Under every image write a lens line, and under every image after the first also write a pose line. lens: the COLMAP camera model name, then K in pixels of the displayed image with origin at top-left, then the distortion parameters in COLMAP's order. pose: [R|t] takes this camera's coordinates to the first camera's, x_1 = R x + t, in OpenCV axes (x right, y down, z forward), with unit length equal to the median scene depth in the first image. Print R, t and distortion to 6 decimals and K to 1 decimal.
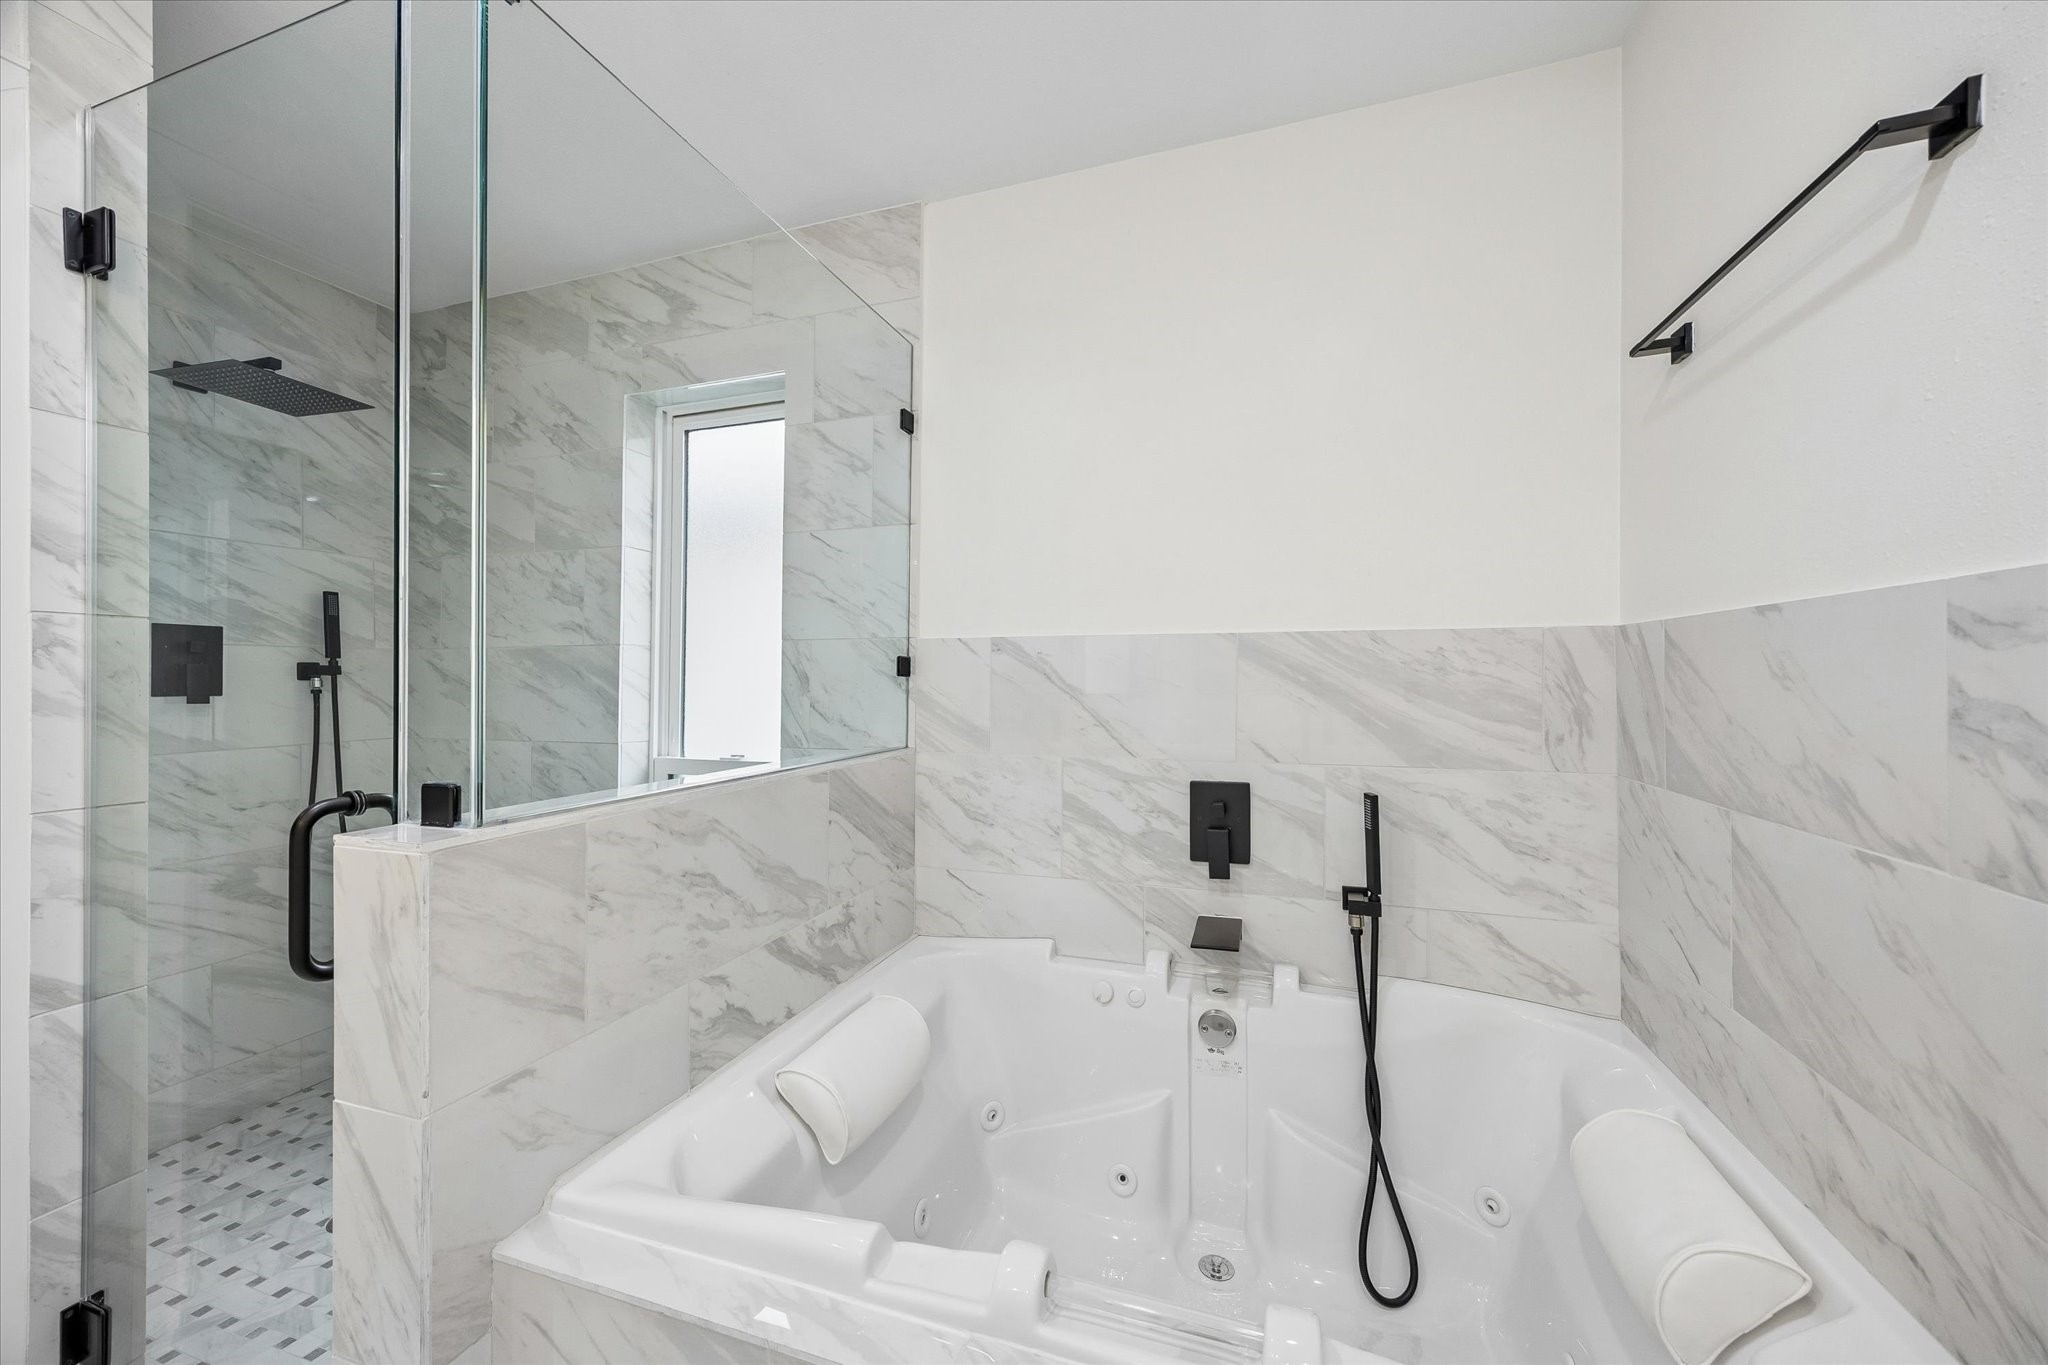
lens RADIAL K [[780.9, 0, 1024.7], [0, 780.9, 679.8], [0, 0, 1]] dist [0.000528, 0.000153]
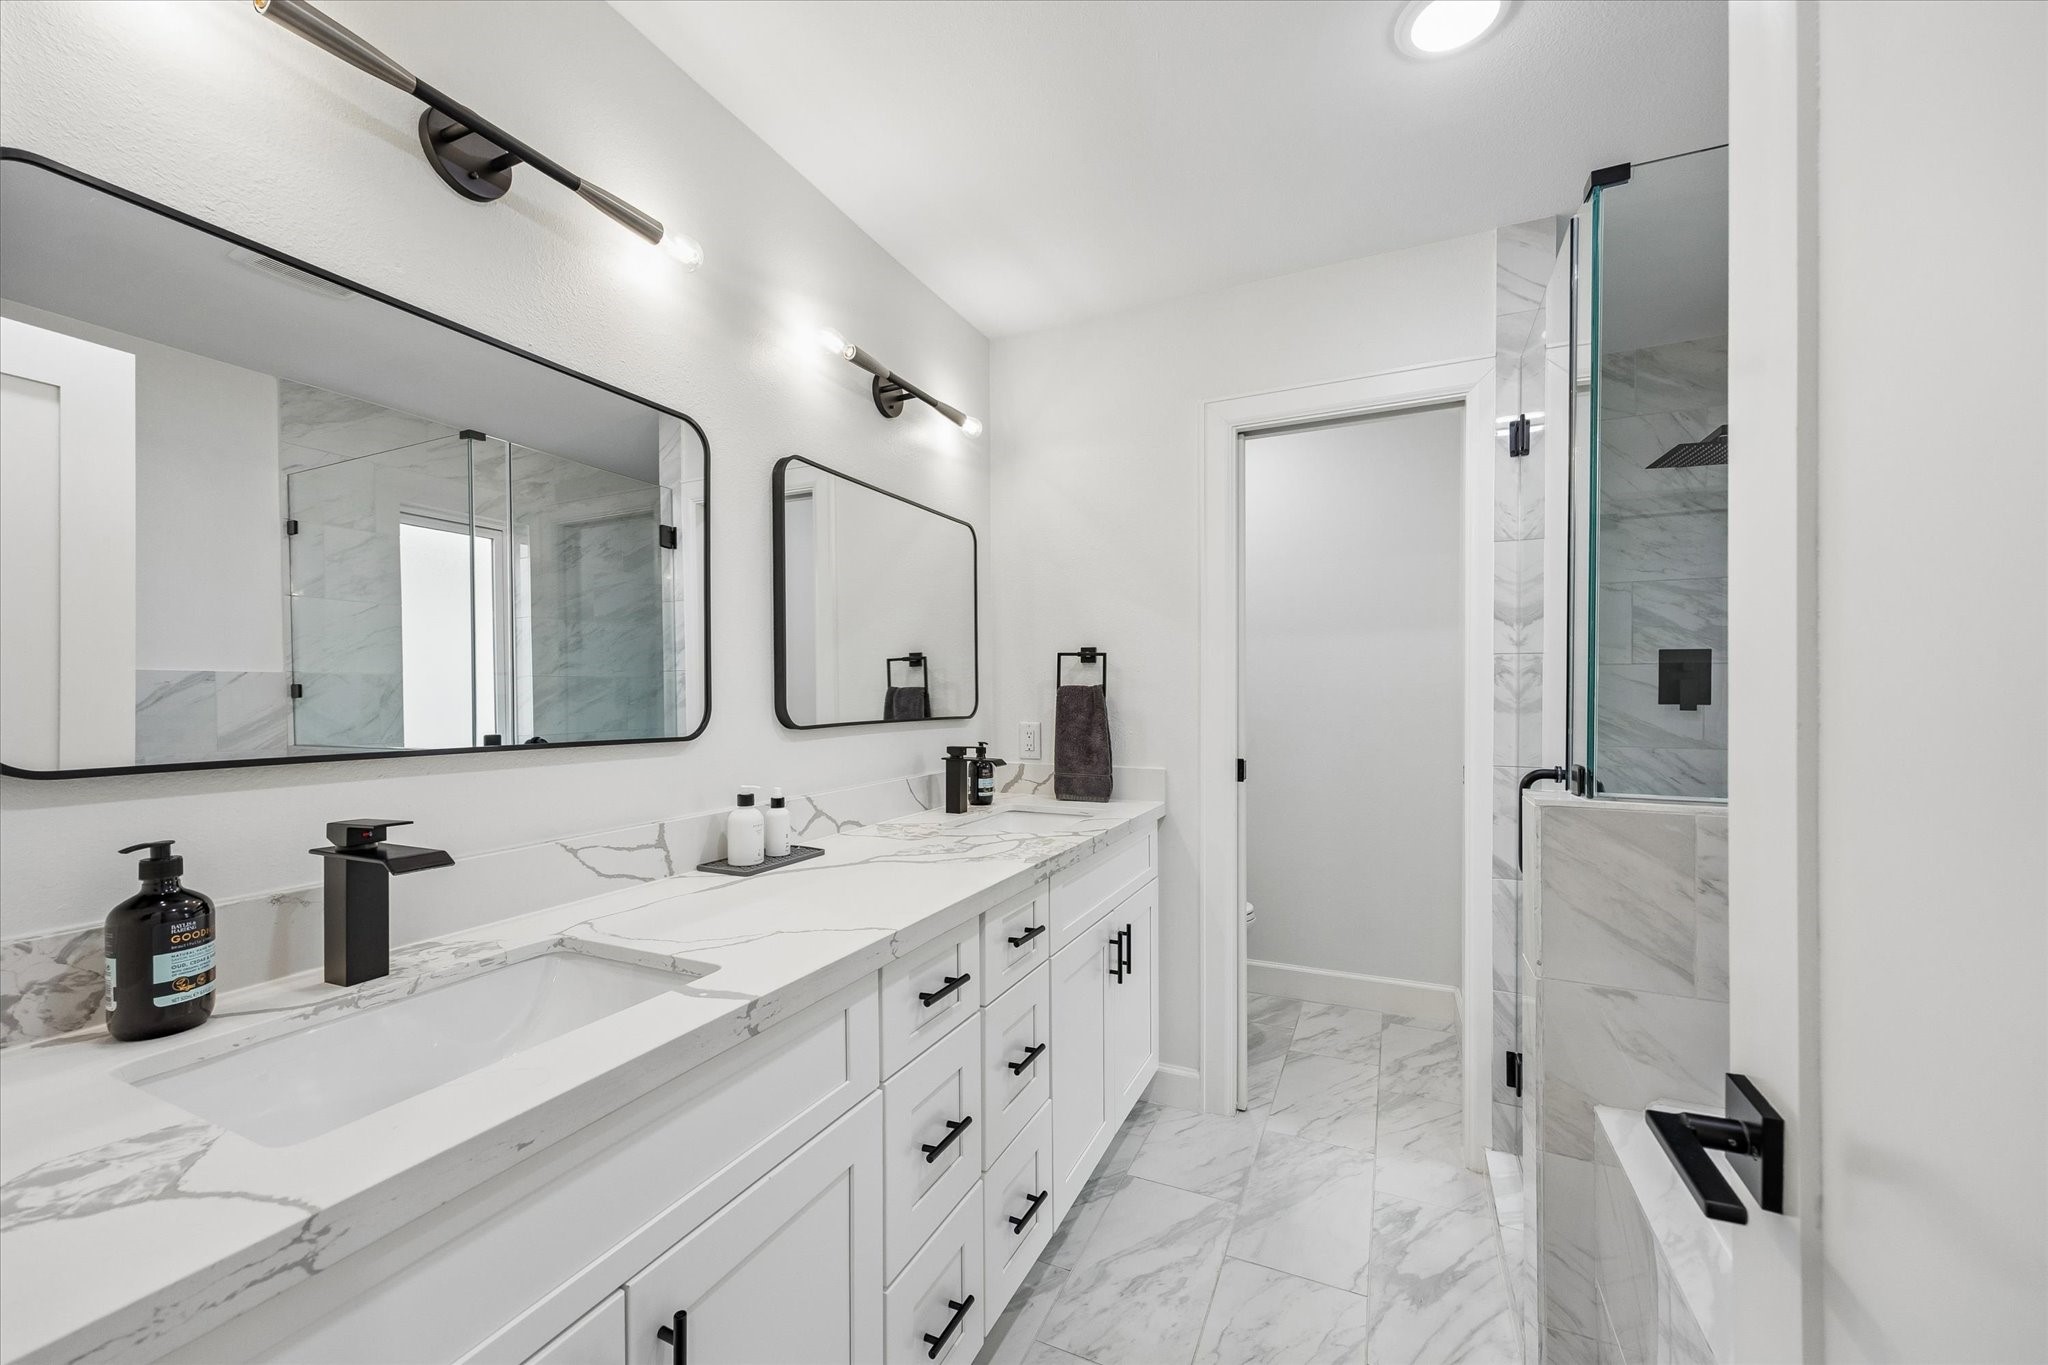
lens RADIAL K [[780.9, 0, 1024.7], [0, 780.9, 679.8], [0, 0, 1]] dist [0.000528, 0.000153]
pose [[-0.112701, -0.011862, -0.993558, 0.651211], [-0.003401, 0.999927, -0.011552, -0.003323], [0.993623, 0.002077, -0.112733, 0.124391]]
